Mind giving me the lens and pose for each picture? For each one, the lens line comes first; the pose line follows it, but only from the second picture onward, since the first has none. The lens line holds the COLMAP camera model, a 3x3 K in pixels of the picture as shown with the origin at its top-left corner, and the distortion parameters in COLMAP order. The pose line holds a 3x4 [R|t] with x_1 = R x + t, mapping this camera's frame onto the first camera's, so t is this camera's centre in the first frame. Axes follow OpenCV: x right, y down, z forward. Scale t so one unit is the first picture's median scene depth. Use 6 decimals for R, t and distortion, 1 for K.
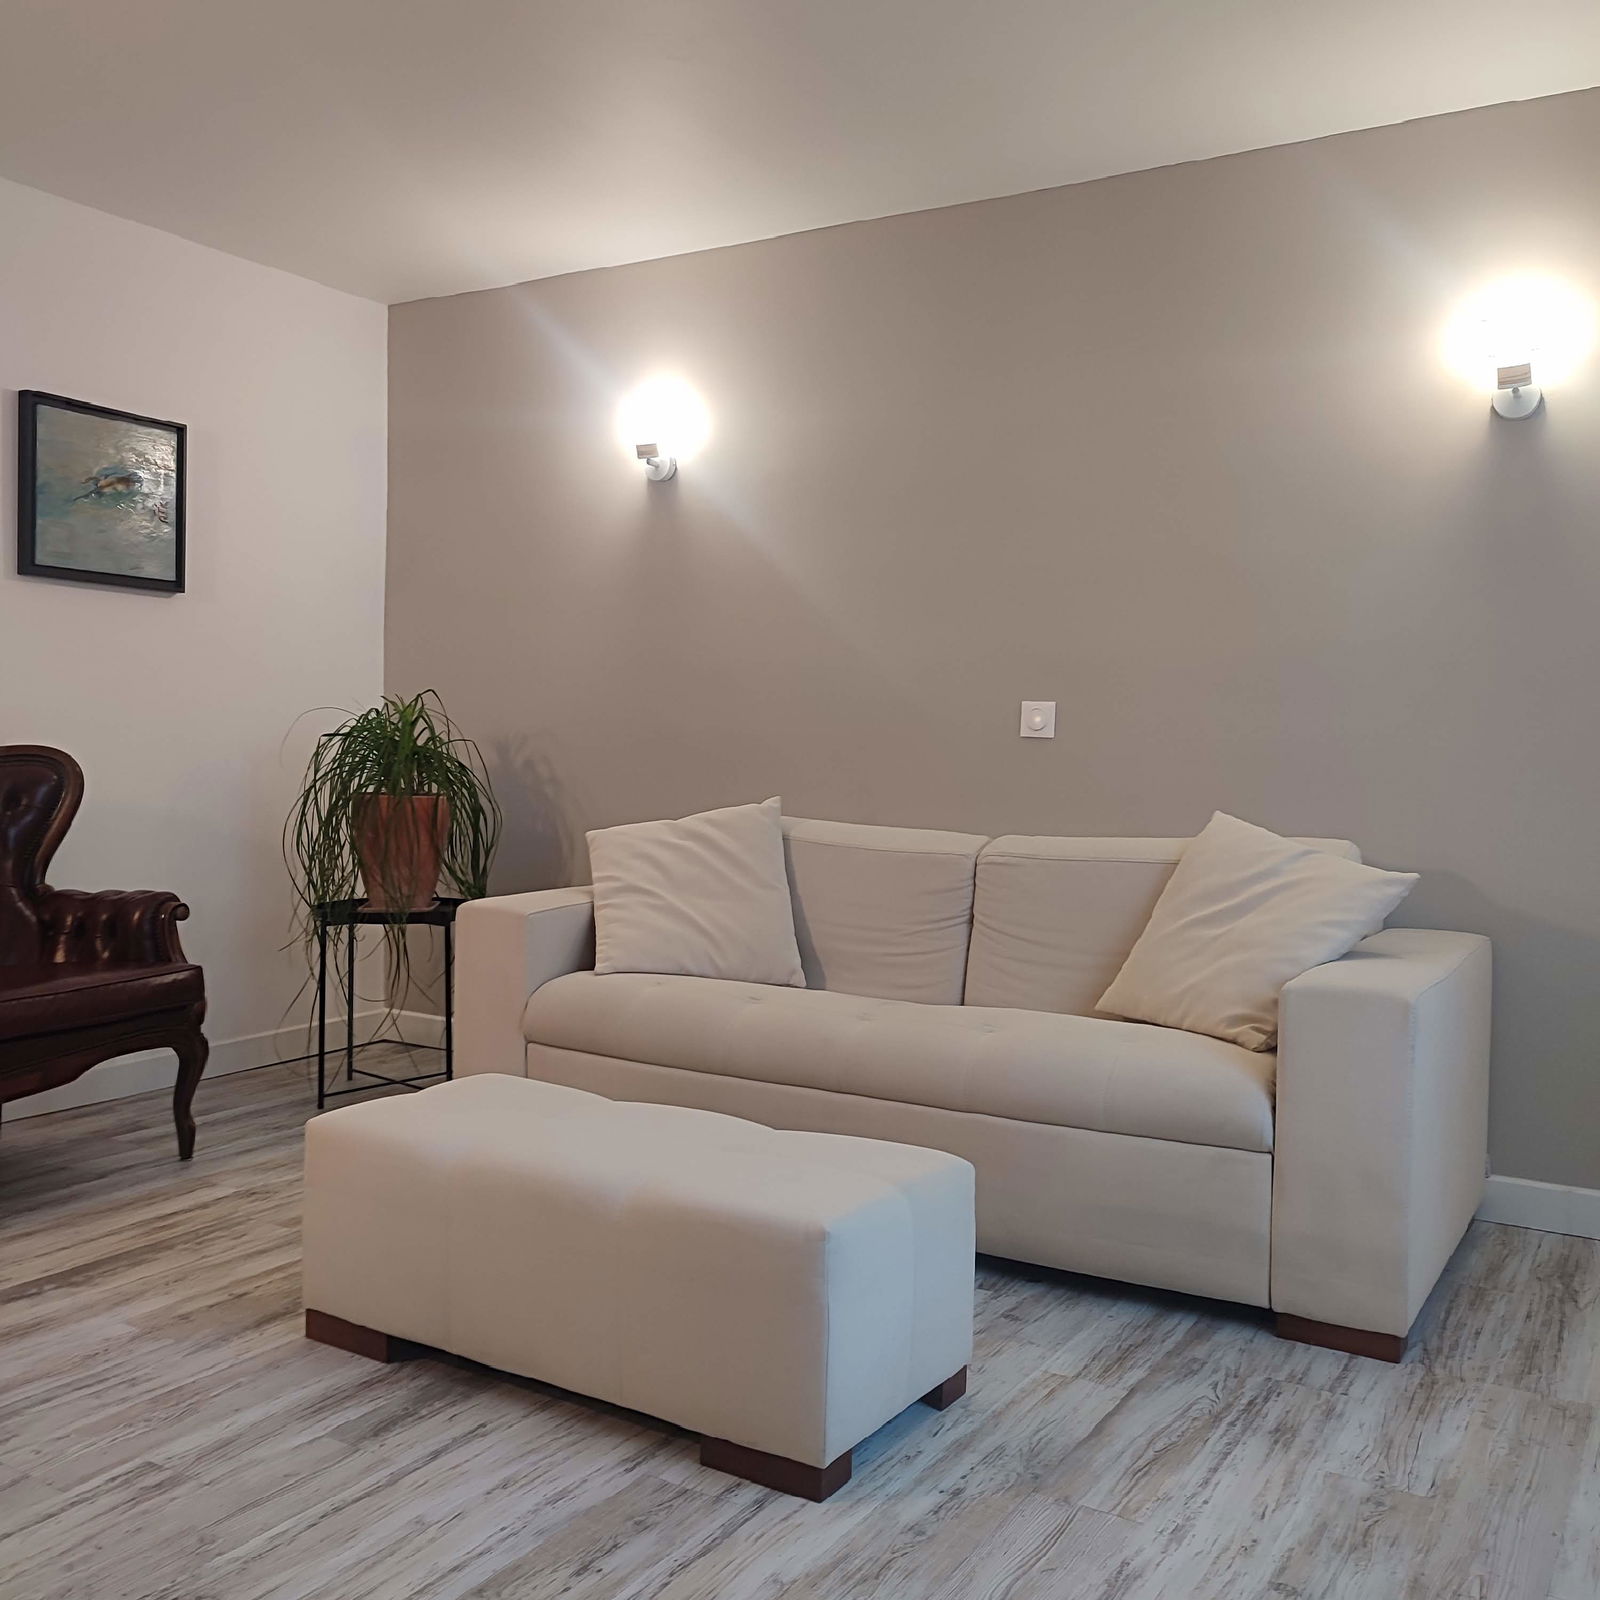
lens RADIAL K [[1548.9, 0, 817.0], [0, 1548.9, 800.8], [0, 0, 1]] dist [0.011870, 0.000000]
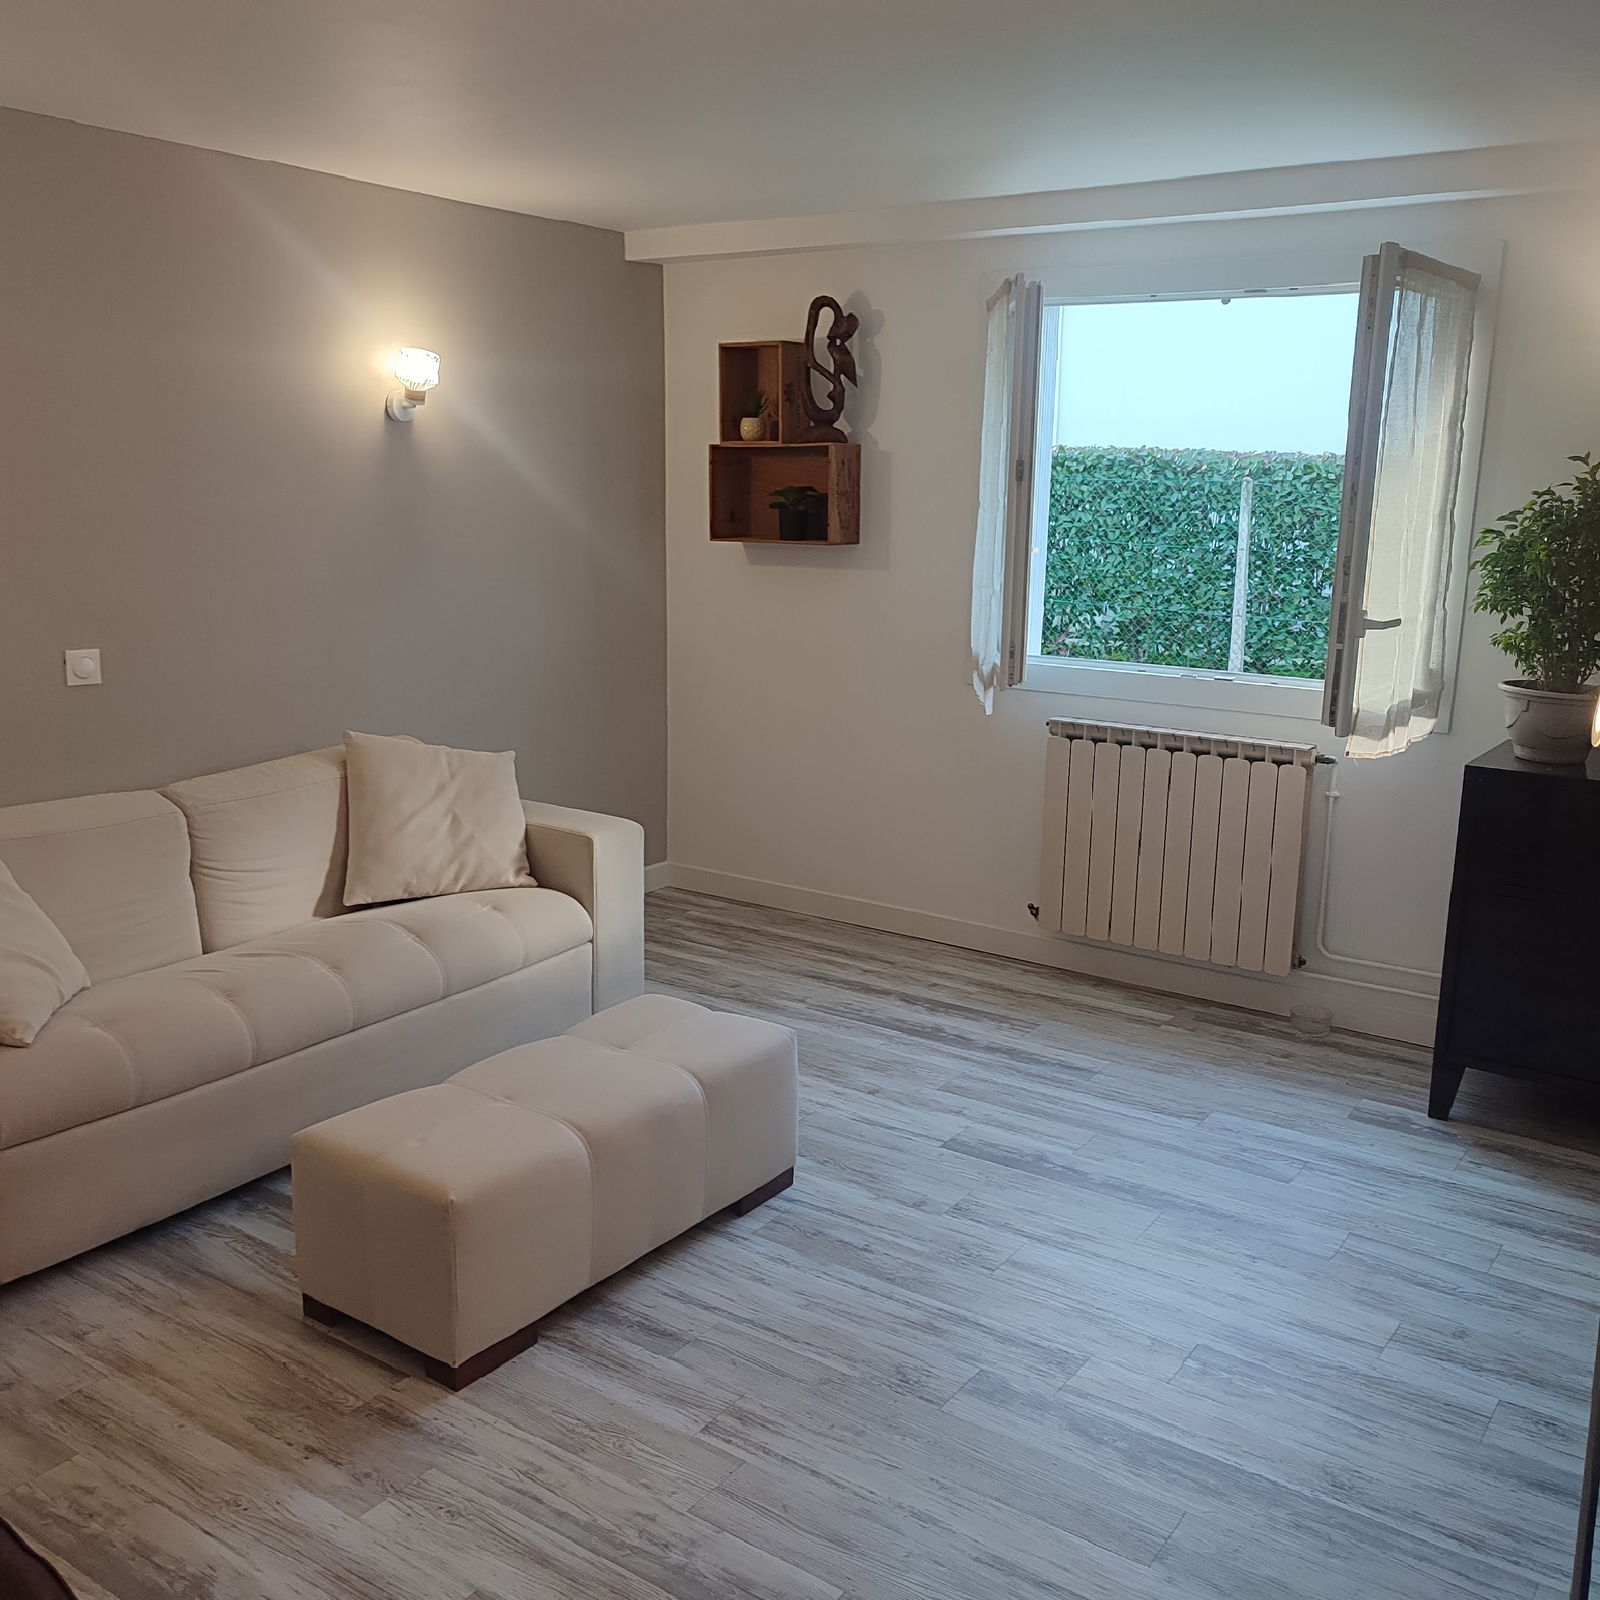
lens RADIAL K [[1548.9, 0, 815.0], [0, 1548.9, 804.5], [0, 0, 1]] dist [0.011870, 0.000000]
pose [[0.057039, -0.229001, 0.971754, -0.885903], [0.025552, 0.973354, 0.227879, -0.194962], [-0.998045, 0.011832, 0.061370, 0.490687]]
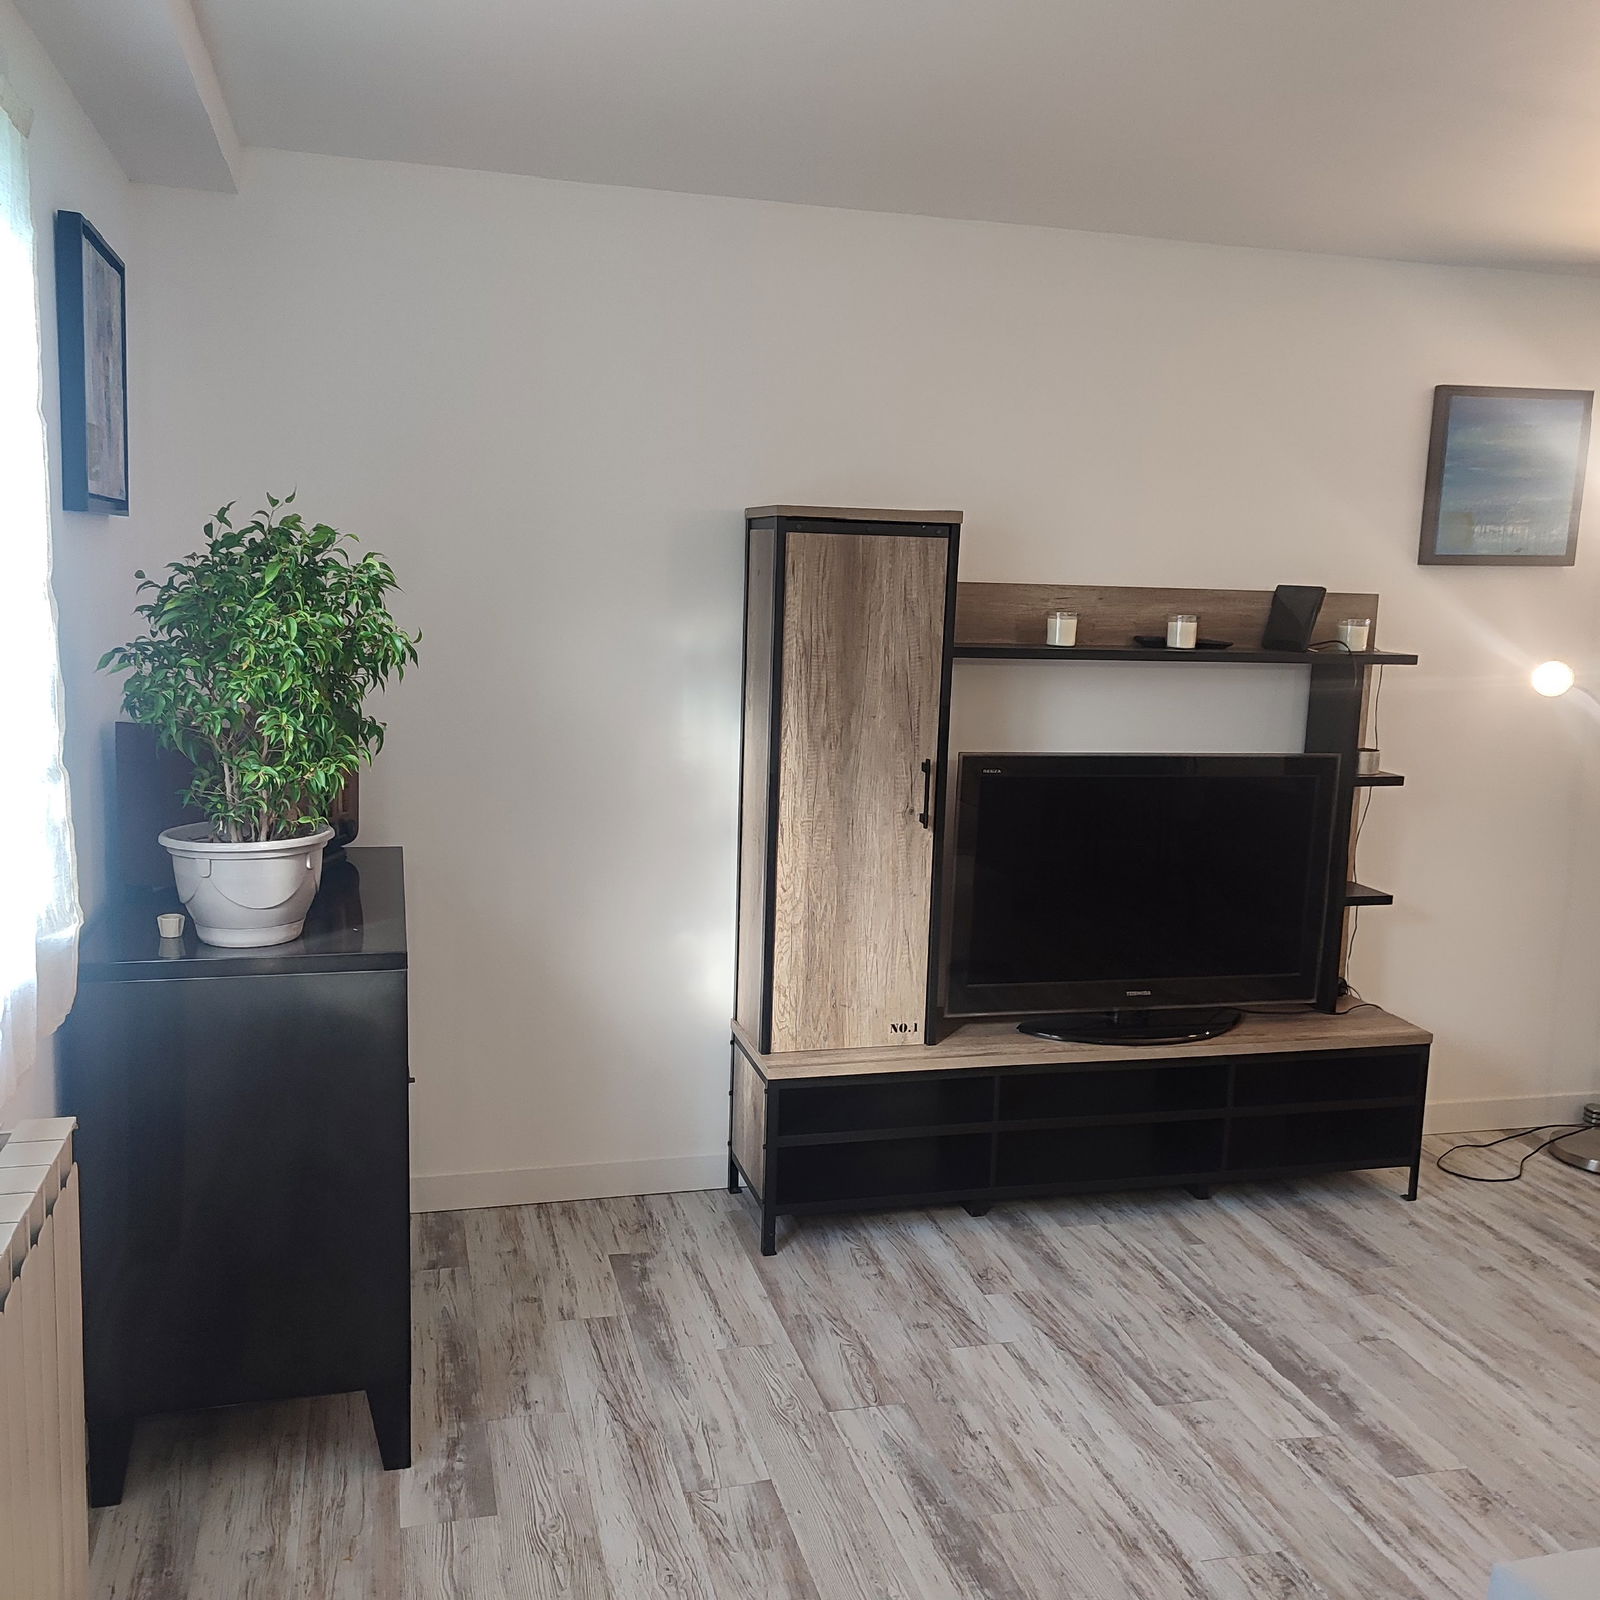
lens RADIAL K [[1548.9, 0, 796.0], [0, 1548.9, 799.3], [0, 0, 1]] dist [0.011870, 0.000000]
pose [[-0.695209, 0.068612, -0.715526, 0.533286], [-0.077054, 0.982584, 0.169087, -0.173171], [0.714666, 0.172685, -0.677814, 0.707658]]
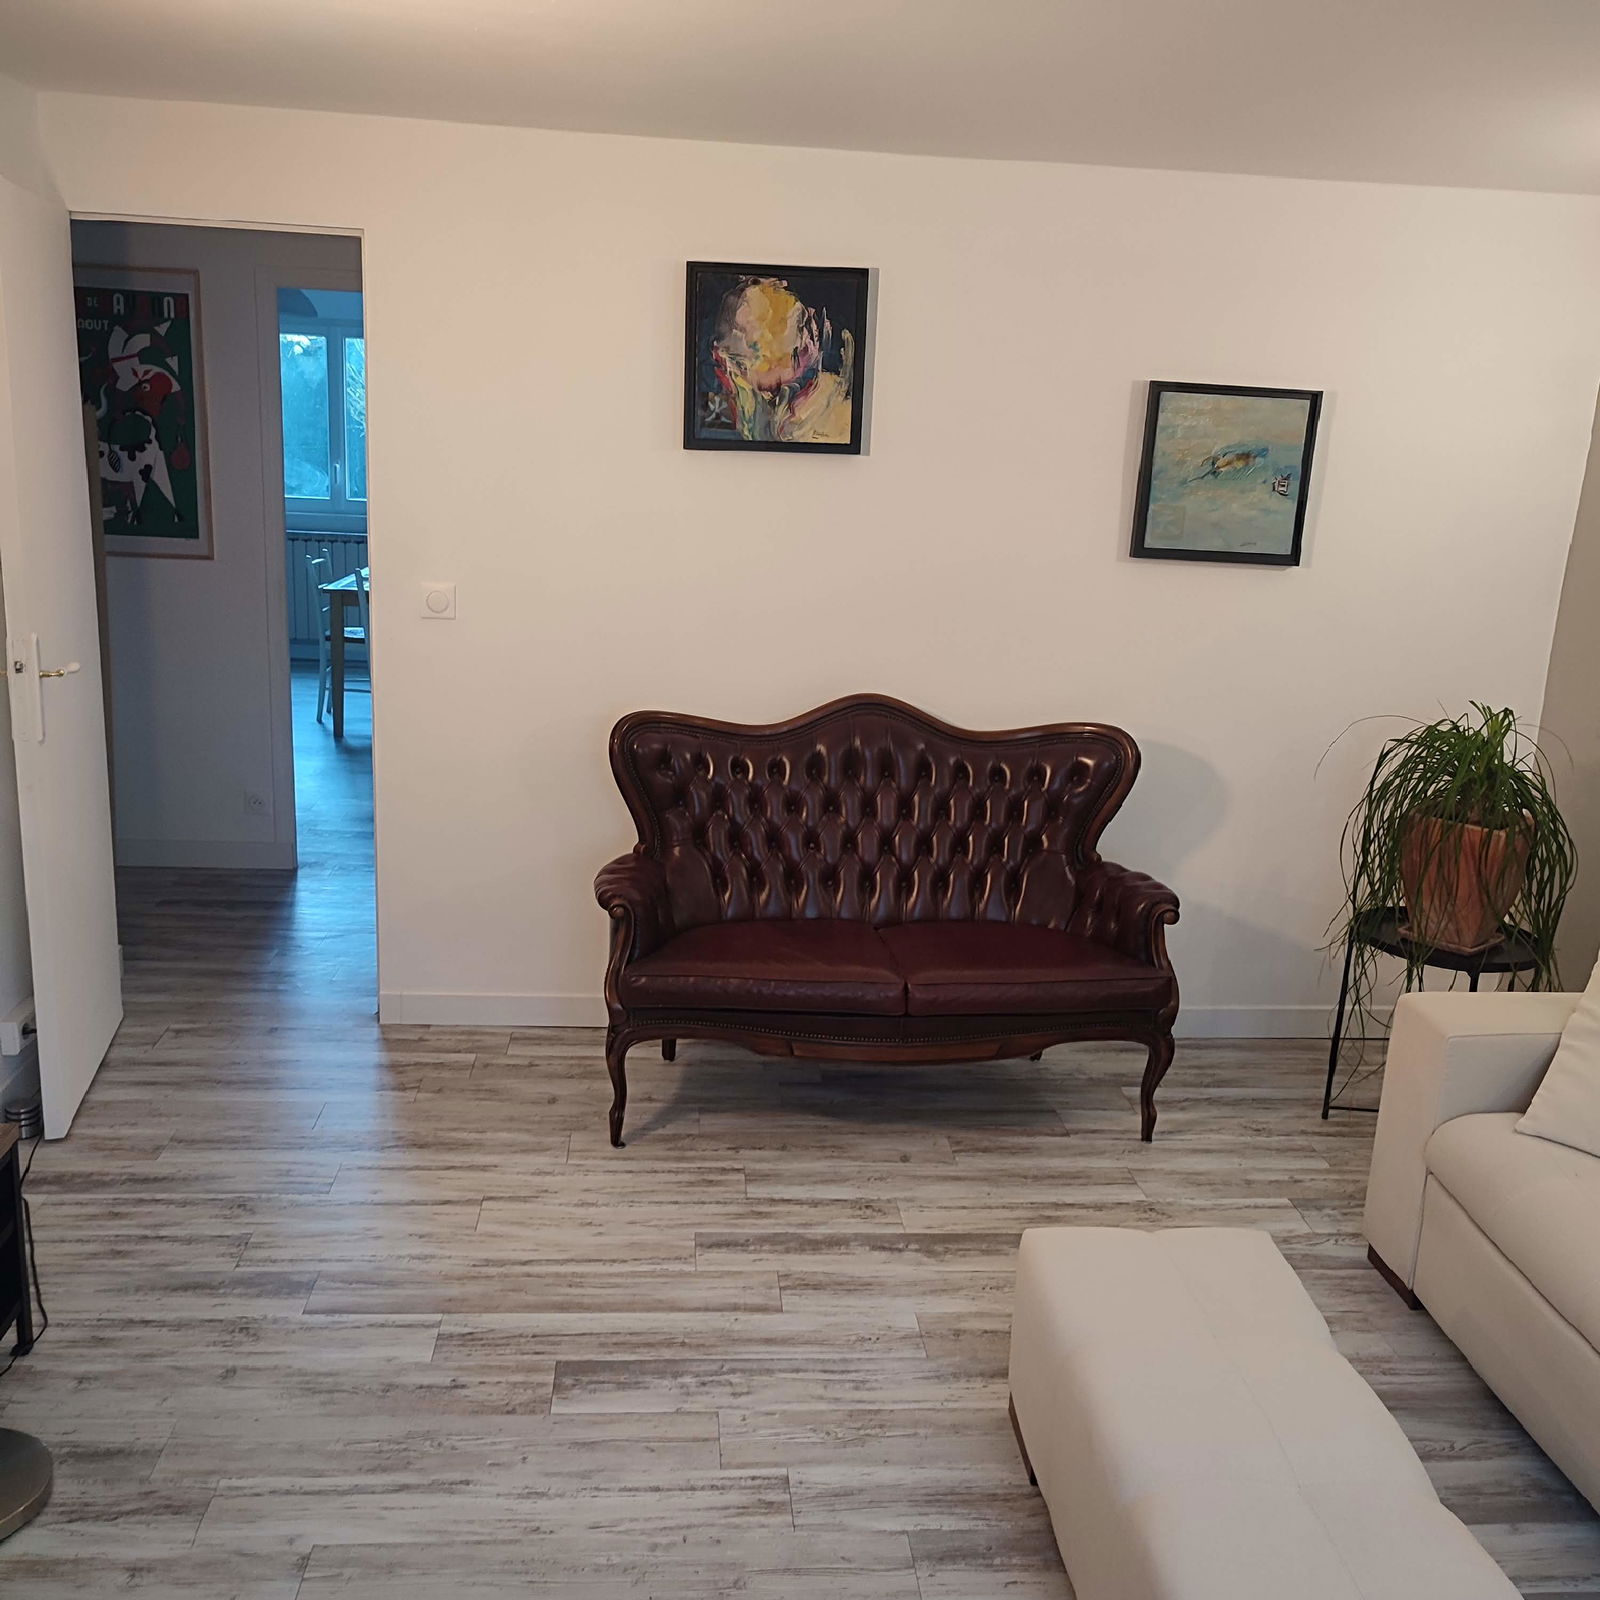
lens RADIAL K [[1548.9, 0, 797.8], [0, 1548.9, 796.5], [0, 0, 1]] dist [0.011870, 0.000000]
pose [[0.578669, 0.203666, -0.789723, 0.250234], [-0.068112, 0.977003, 0.202056, -0.200045], [0.812714, -0.063134, 0.579233, 0.200600]]
